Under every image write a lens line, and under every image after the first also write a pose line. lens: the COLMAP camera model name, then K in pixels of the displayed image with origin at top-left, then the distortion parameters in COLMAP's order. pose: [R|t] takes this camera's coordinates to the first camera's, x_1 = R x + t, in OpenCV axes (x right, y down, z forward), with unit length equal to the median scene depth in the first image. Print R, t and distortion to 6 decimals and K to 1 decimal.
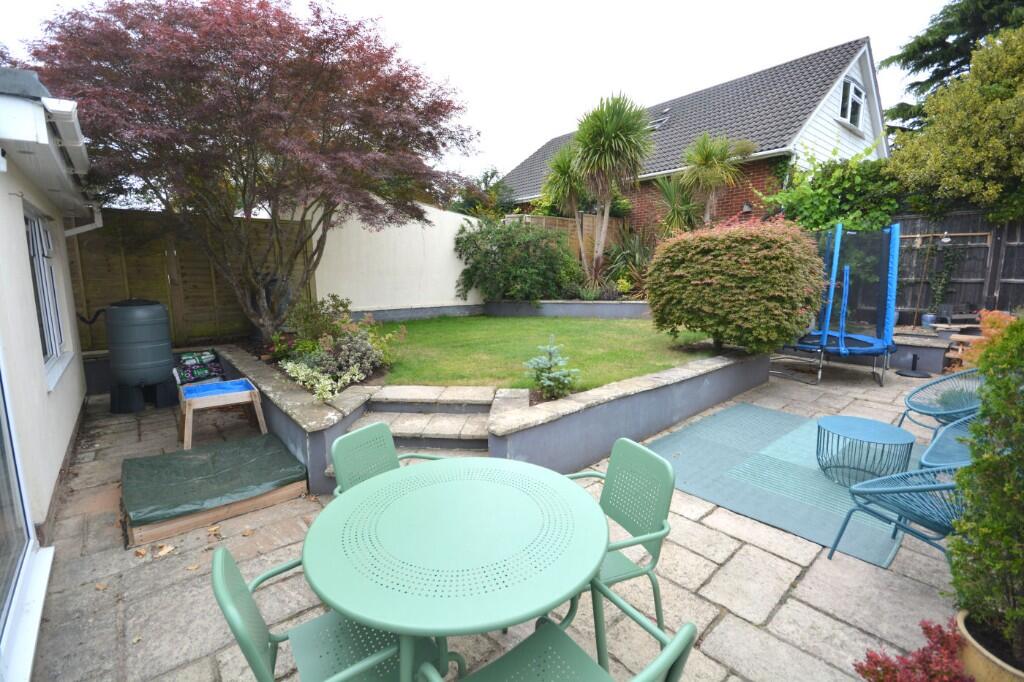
lens RADIAL K [[447.5, 0, 512.0], [0, 447.5, 341.0], [0, 0, 1]] dist [0.004705, -0.010732]
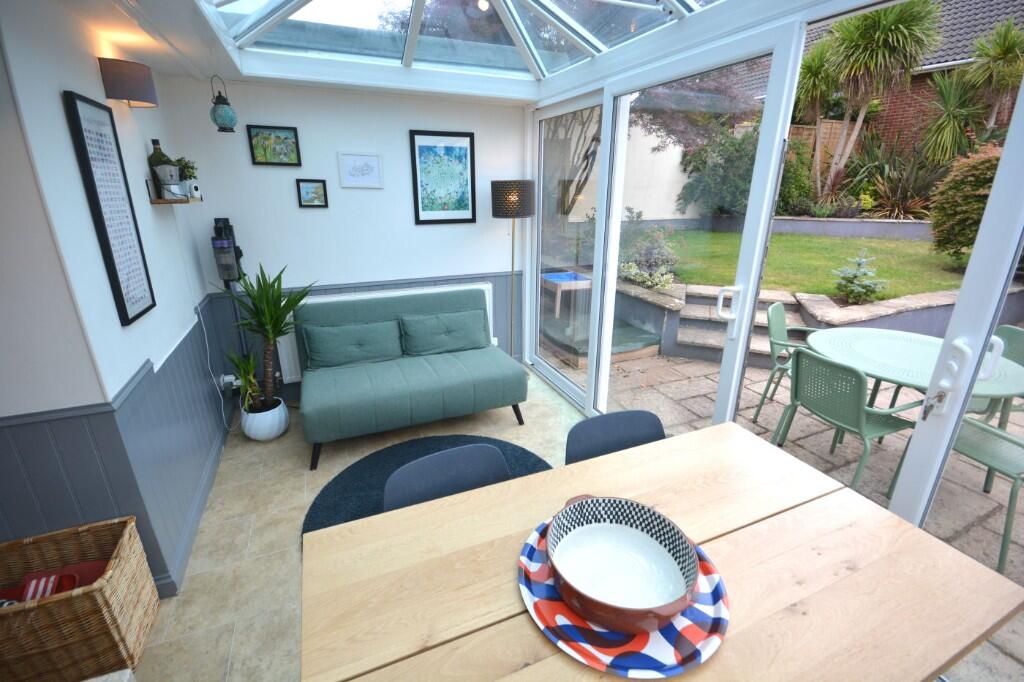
lens RADIAL K [[447.5, 0, 512.0], [0, 447.5, 341.0], [0, 0, 1]] dist [0.004705, -0.010732]
pose [[0.951525, 0.103436, -0.289655, -0.159039], [-0.047475, 0.979862, 0.193950, 0.015104], [0.303884, -0.170796, 0.937274, -0.149654]]
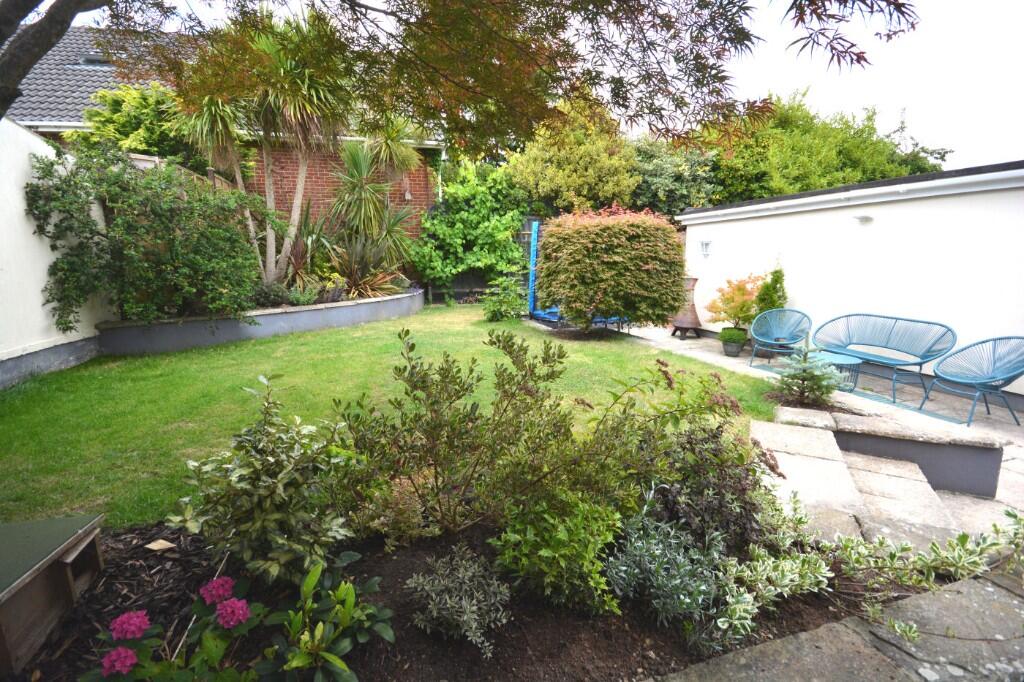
lens RADIAL K [[447.5, 0, 512.0], [0, 447.5, 341.0], [0, 0, 1]] dist [0.004705, -0.010732]
pose [[0.412877, -0.168039, 0.895151, -0.333766], [0.154904, 0.981469, 0.112795, -0.066940], [-0.897517, 0.092092, 0.431256, 0.438961]]
